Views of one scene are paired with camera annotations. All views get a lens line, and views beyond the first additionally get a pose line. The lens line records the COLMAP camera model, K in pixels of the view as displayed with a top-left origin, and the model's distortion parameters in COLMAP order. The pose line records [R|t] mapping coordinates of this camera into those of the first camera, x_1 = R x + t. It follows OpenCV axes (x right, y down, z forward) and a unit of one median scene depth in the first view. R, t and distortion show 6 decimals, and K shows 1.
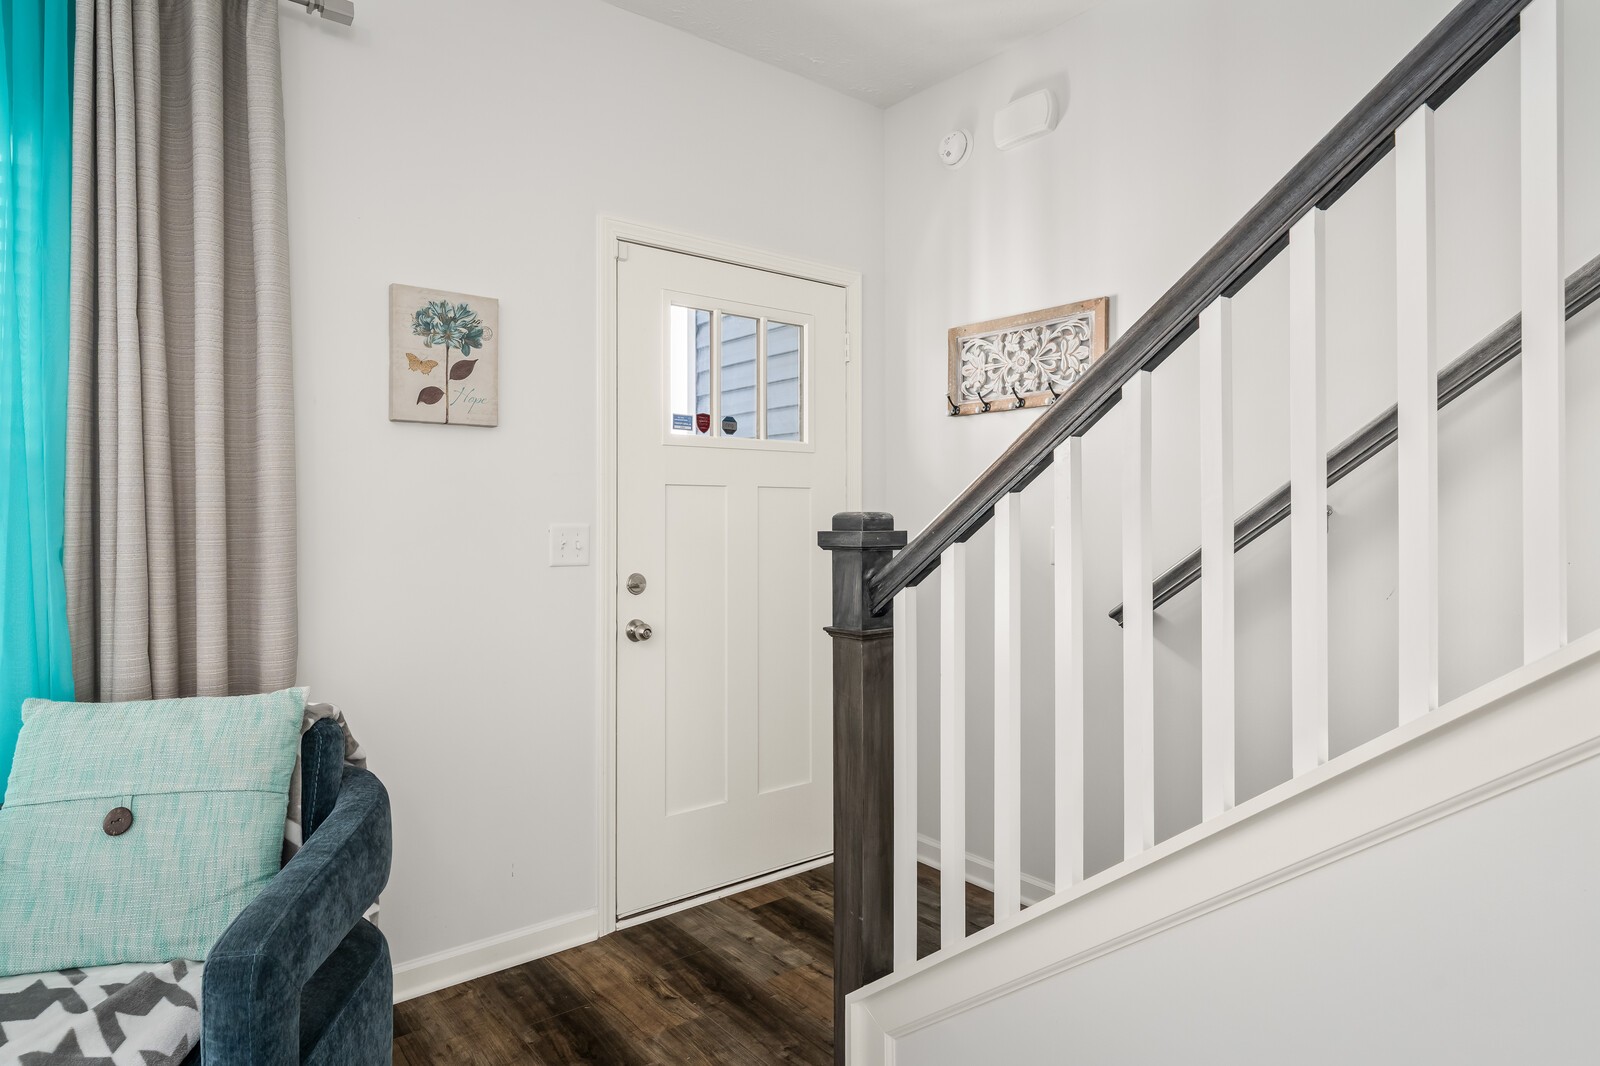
lens RADIAL K [[894.1, 0, 801.4], [0, 894.1, 535.6], [0, 0, 1]] dist [-0.000925, -0.000077]
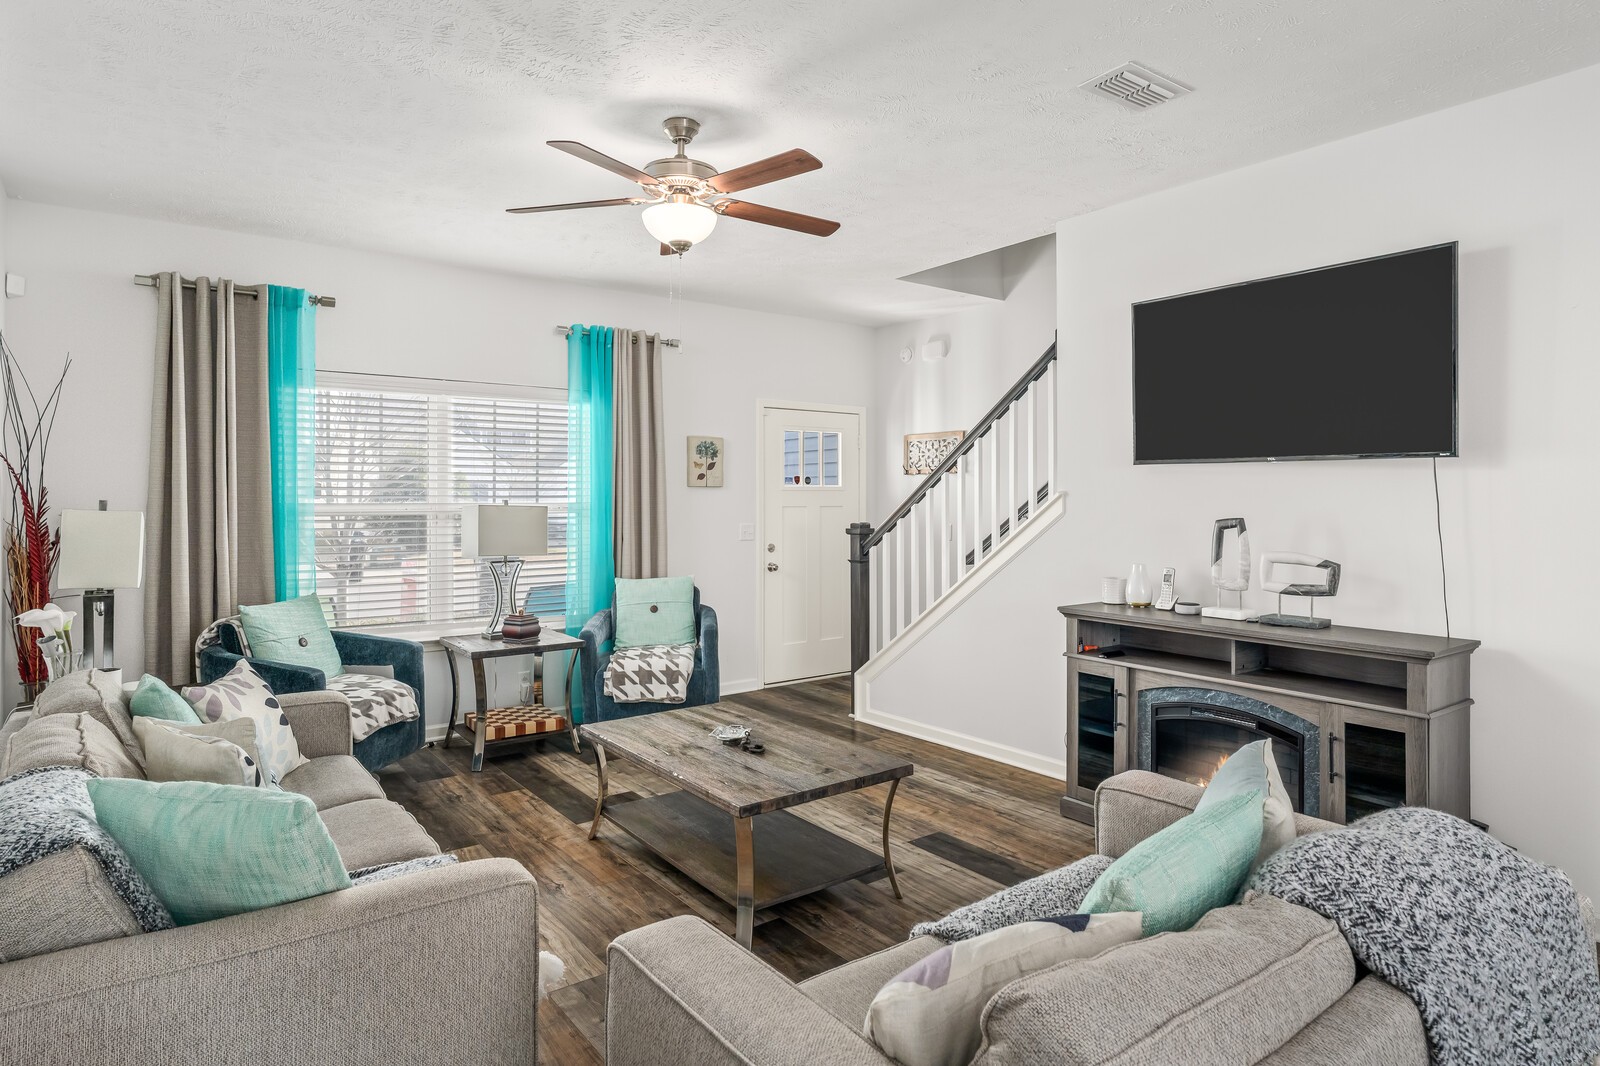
lens RADIAL K [[894.1, 0, 800.6], [0, 894.1, 522.1], [0, 0, 1]] dist [-0.000925, -0.000077]
pose [[0.999480, 0.000322, -0.032255, -0.030432], [-0.000129, 0.999982, 0.005991, -0.036523], [0.032256, -0.005984, 0.999462, -1.686829]]
